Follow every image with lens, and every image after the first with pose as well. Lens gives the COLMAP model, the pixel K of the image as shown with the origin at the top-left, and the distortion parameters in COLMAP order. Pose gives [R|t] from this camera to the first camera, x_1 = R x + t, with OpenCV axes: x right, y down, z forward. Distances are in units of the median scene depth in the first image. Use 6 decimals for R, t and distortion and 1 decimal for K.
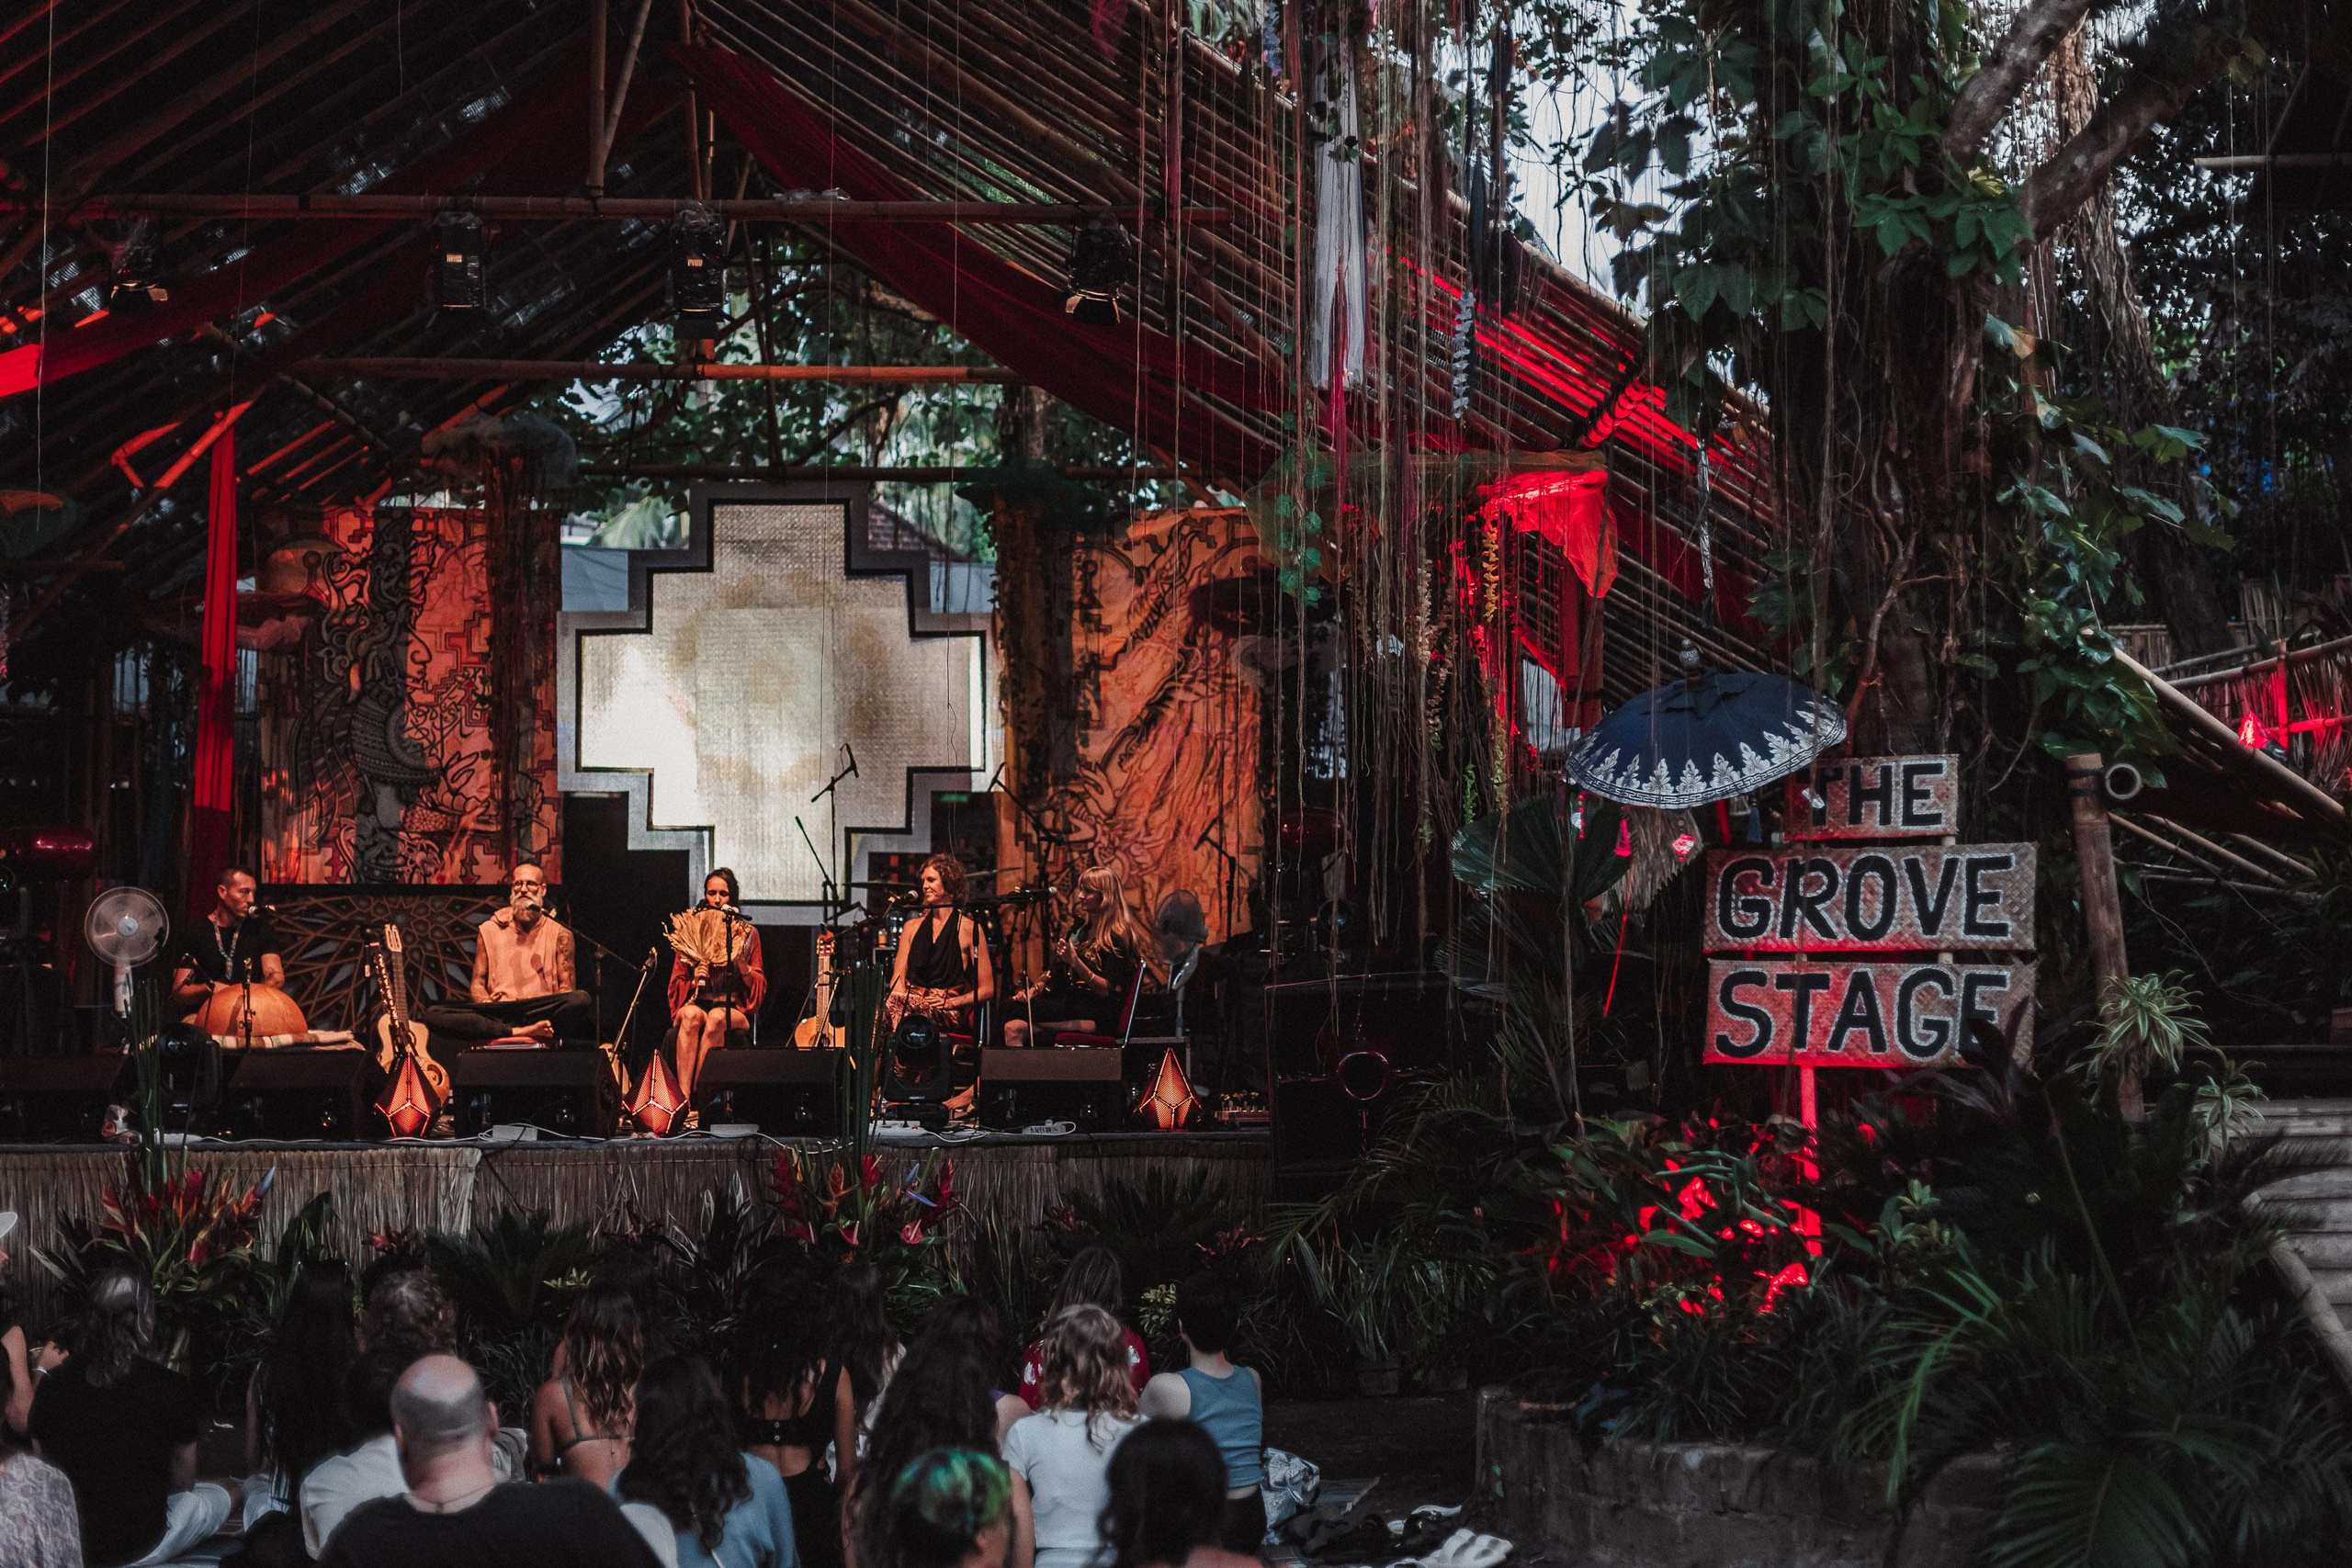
lens RADIAL K [[3337.5, 0, 1196.0], [0, 3337.5, 778.3], [0, 0, 1]] dist [0.016201, 0.000000]
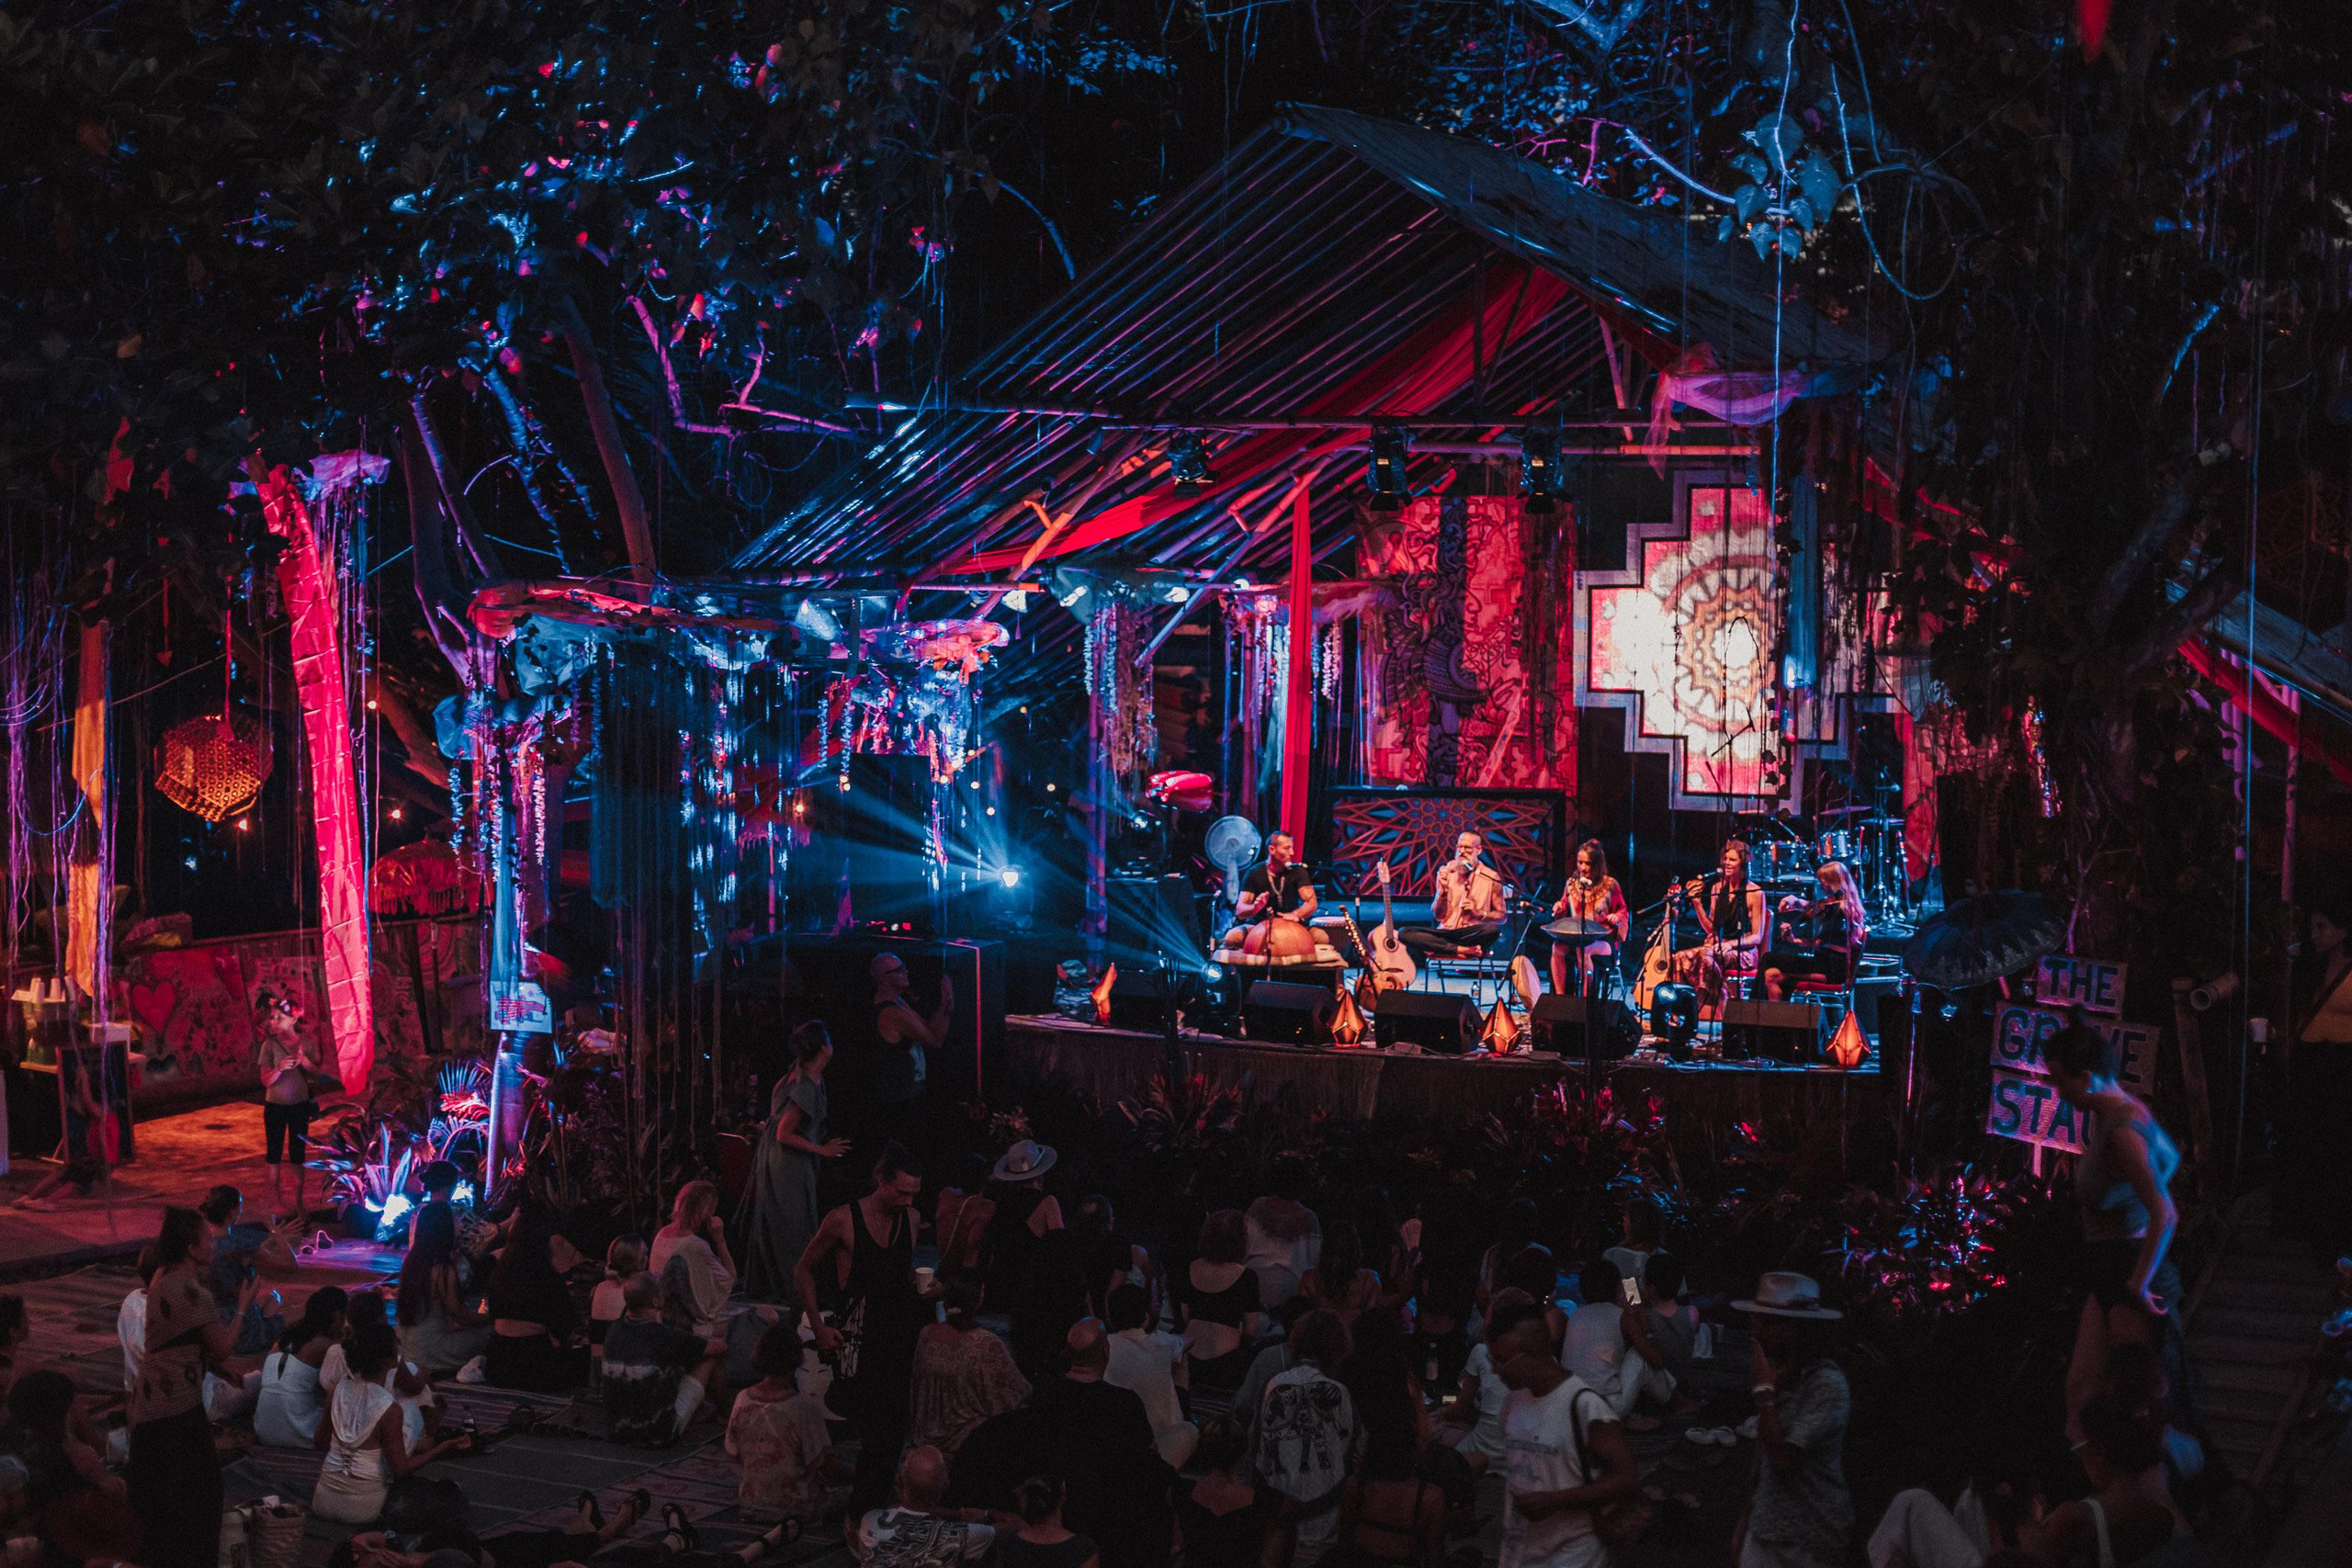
lens RADIAL K [[3337.5, 0, 1137.2], [0, 3337.5, 765.5], [0, 0, 1]] dist [0.016201, 0.000000]
pose [[0.910464, 0.032650, -0.412298, 0.276676], [0.017417, 0.992968, 0.117096, -0.181637], [0.413222, -0.113792, 0.903493, -0.387393]]
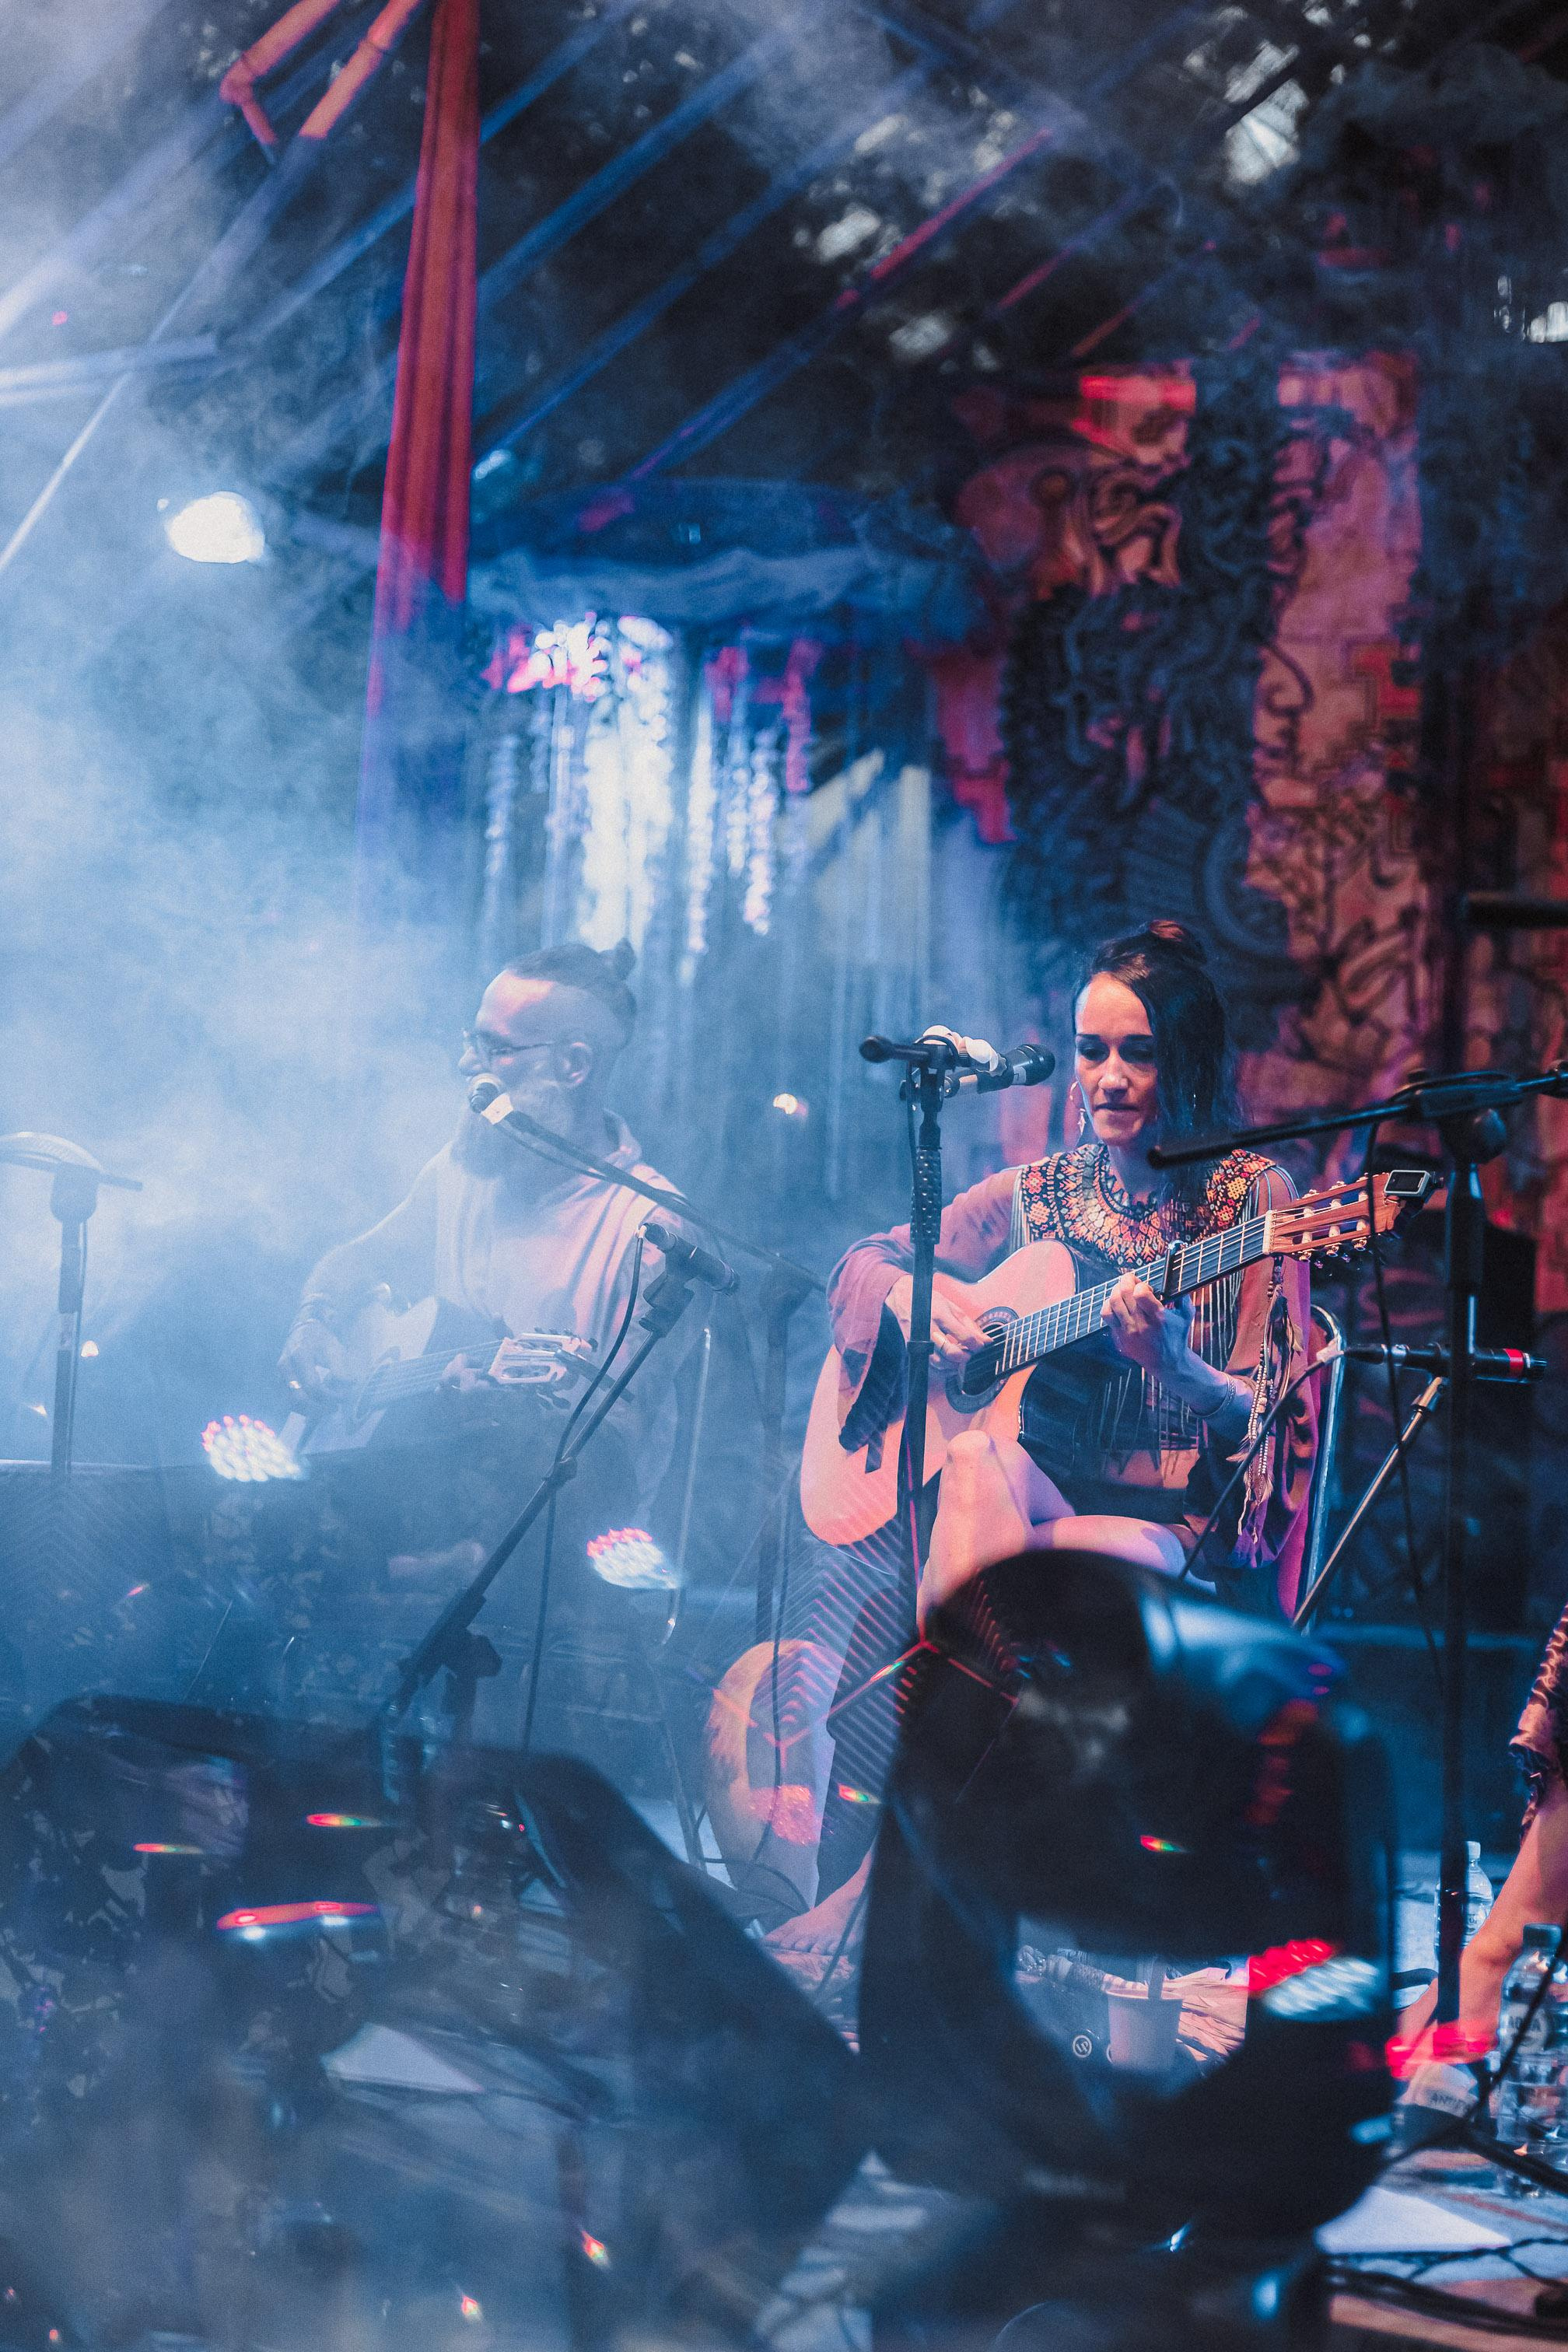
lens RADIAL K [[3794.9, 0, 779.8], [0, 3794.9, 1150.4], [0, 0, 1]] dist [0.014646, 0.000000]
pose [[0.813045, -0.001167, -0.582199, -0.006085], [-0.017005, 0.999524, -0.025751, 0.046689], [0.581952, 0.030837, 0.812638, 0.780790]]
